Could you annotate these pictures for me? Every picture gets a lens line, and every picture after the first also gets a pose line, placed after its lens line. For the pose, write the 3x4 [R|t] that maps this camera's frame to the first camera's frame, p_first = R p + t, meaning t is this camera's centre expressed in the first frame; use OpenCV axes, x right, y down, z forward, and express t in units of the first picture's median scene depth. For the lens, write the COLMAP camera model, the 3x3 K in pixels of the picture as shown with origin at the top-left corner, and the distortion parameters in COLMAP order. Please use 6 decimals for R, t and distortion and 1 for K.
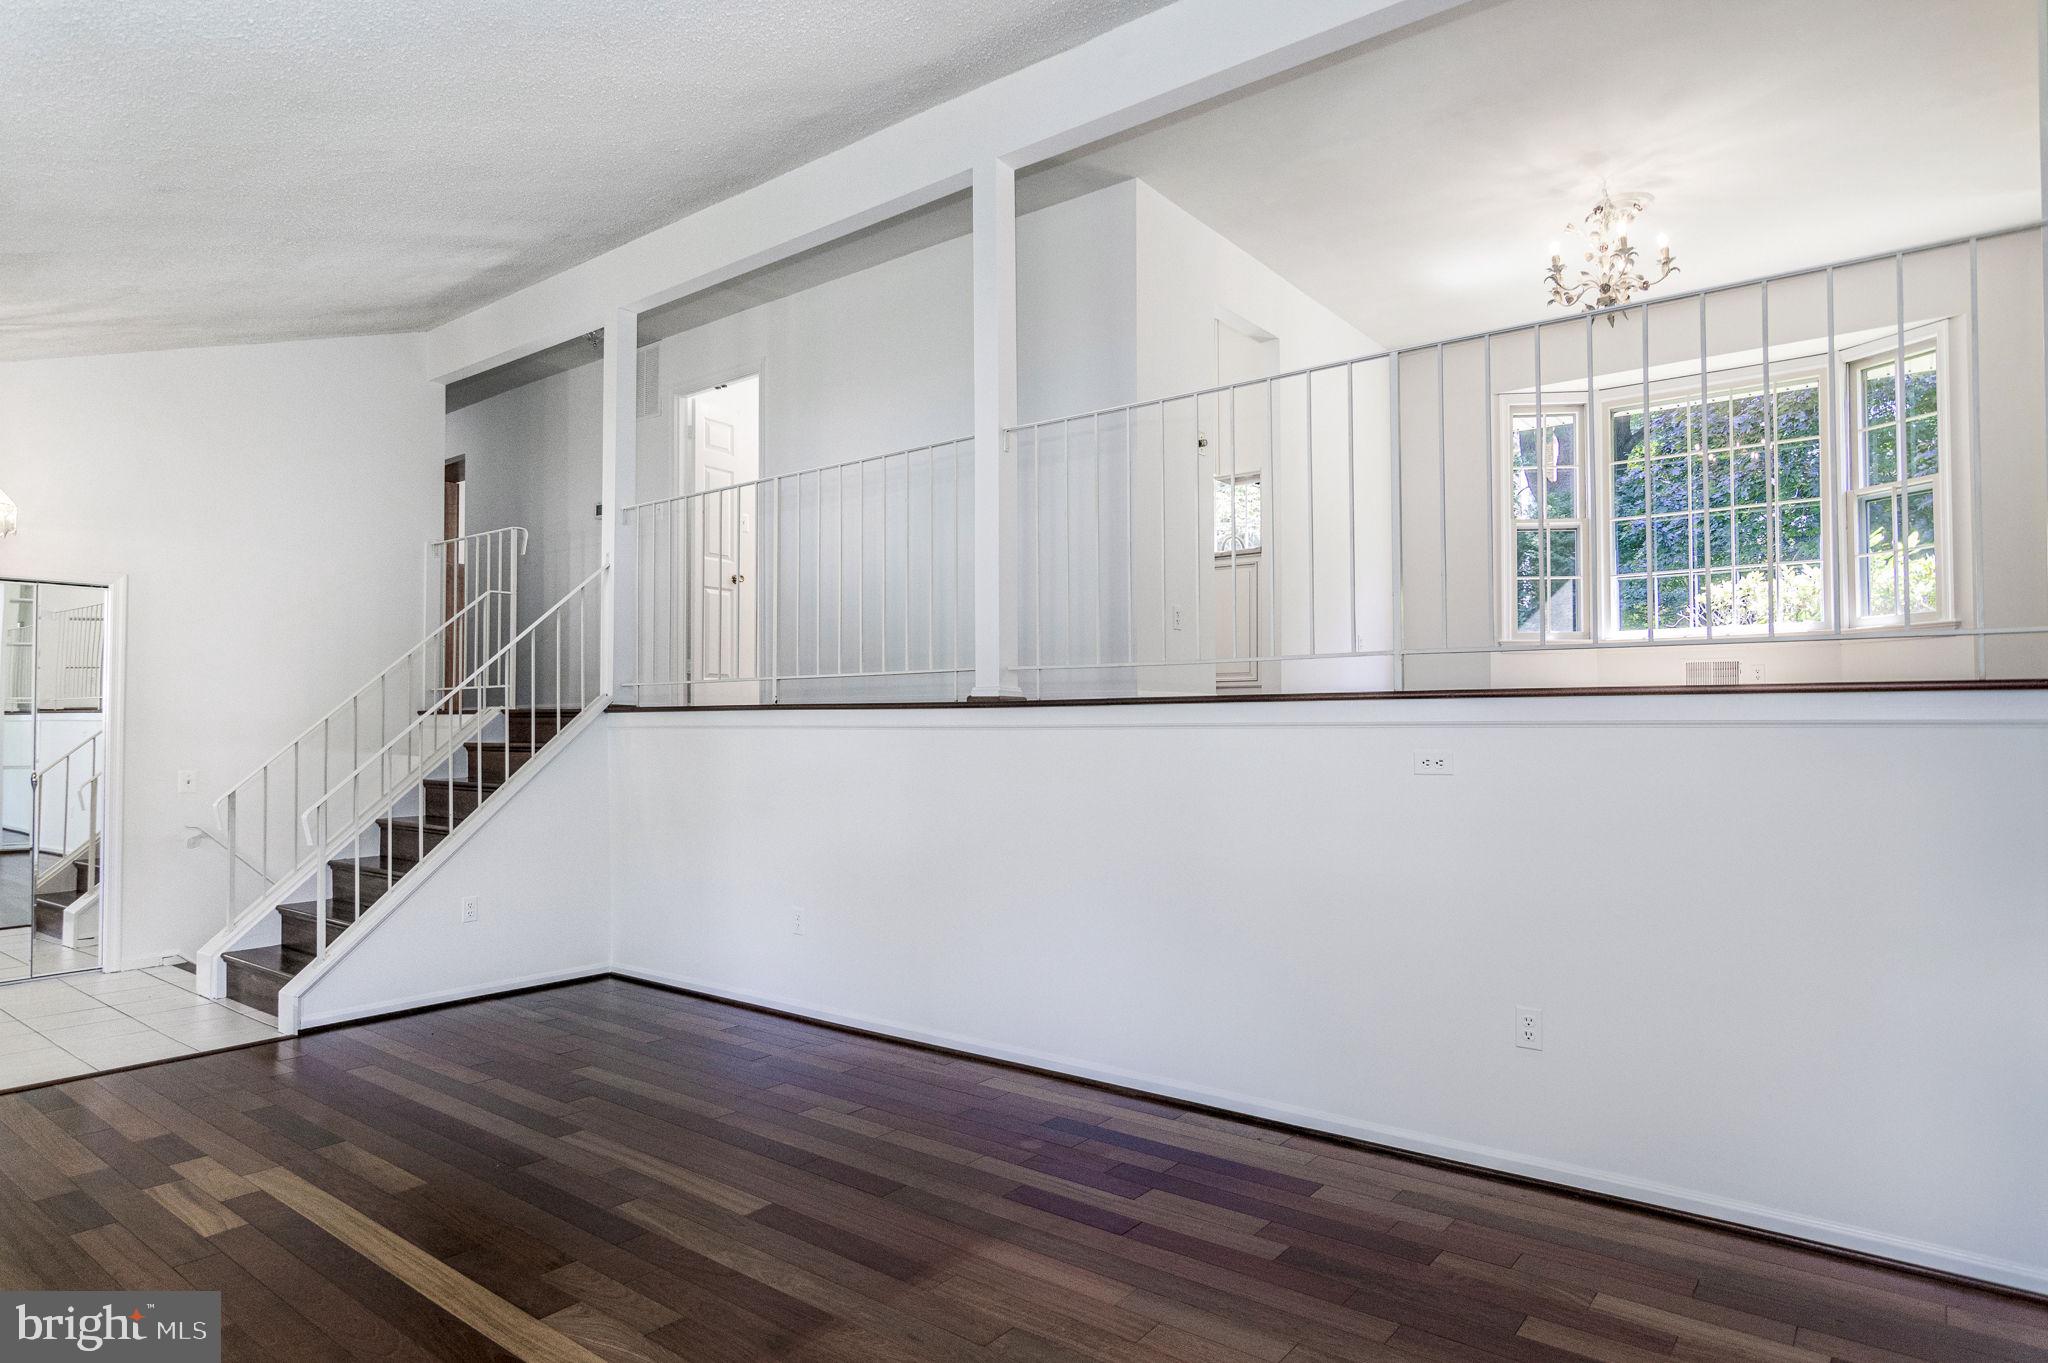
lens RADIAL K [[1158.5, 0, 987.9], [0, 1158.5, 680.2], [0, 0, 1]] dist [-0.015130, 0.004456]
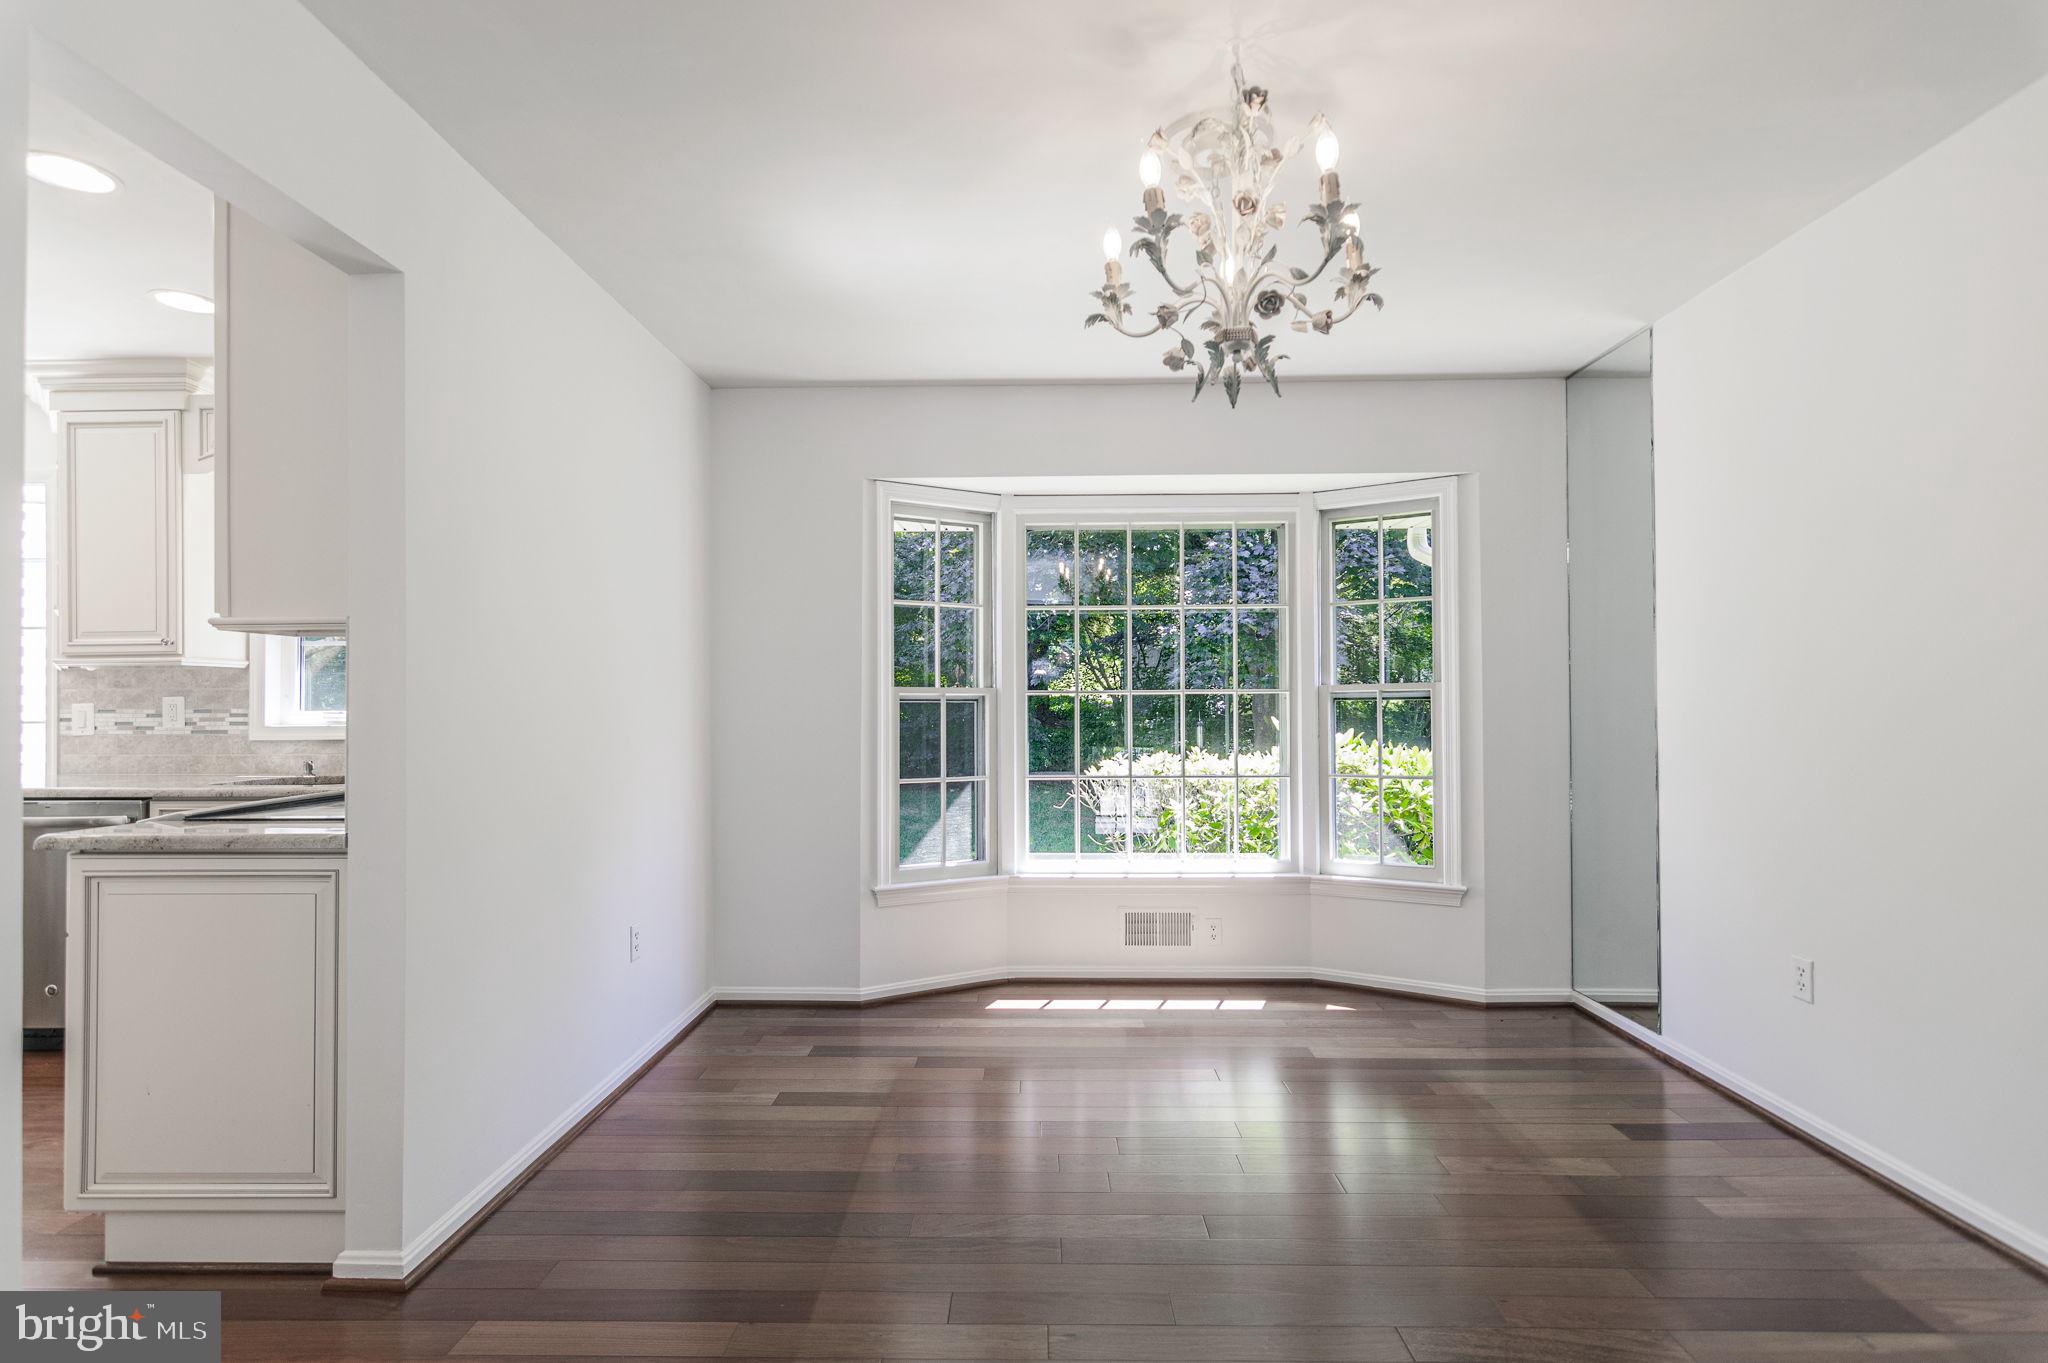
lens RADIAL K [[982.6, 0, 1026.4], [0, 982.6, 692.2], [0, 0, 1]] dist [-0.000808, 0.000027]
pose [[0.790735, 0.002304, 0.612155, 0.267571], [-0.018942, 0.999606, 0.020705, -0.212301], [-0.611866, -0.027968, 0.790467, 0.771068]]
